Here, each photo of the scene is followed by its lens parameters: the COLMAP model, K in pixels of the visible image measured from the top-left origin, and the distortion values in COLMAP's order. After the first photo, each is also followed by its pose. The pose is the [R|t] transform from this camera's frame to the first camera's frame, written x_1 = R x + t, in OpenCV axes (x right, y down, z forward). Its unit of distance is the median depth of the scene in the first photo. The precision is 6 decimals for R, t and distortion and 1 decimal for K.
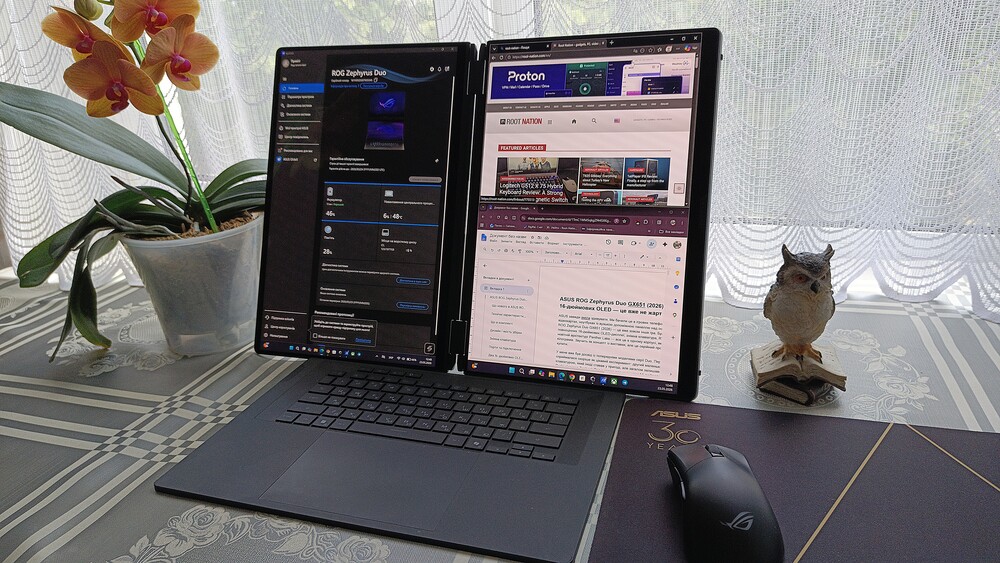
lens RADIAL K [[695.1, 0, 500.0], [0, 695.1, 281.5], [0, 0, 1]] dist [0.052838, -0.111089]
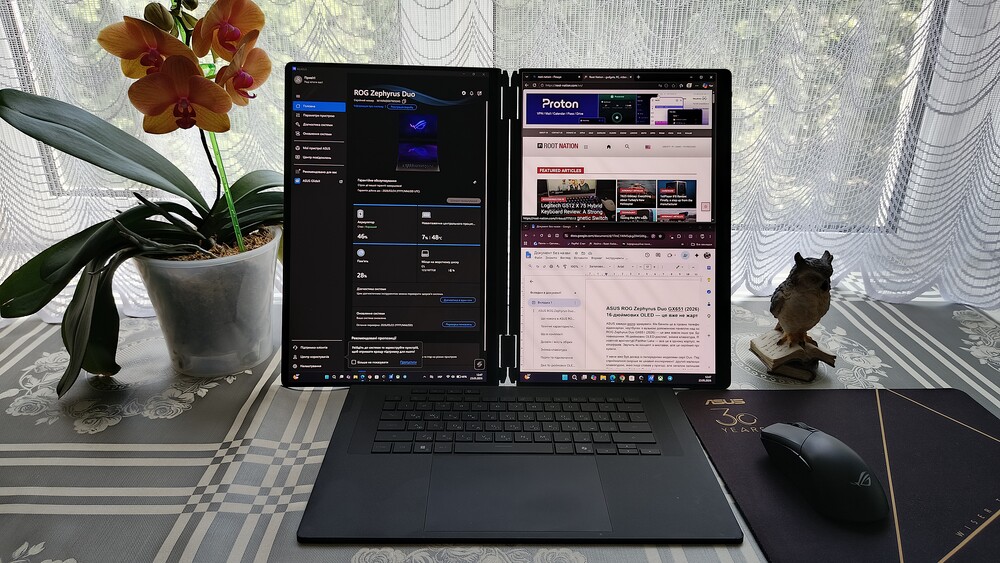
lens RADIAL K [[695.1, 0, 500.0], [0, 695.1, 281.5], [0, 0, 1]] dist [0.052838, -0.111089]
pose [[0.944559, -0.056190, 0.323499, -0.412629], [0.053871, 0.998418, 0.016126, -0.042839], [-0.323893, 0.002195, 0.946091, 0.013128]]
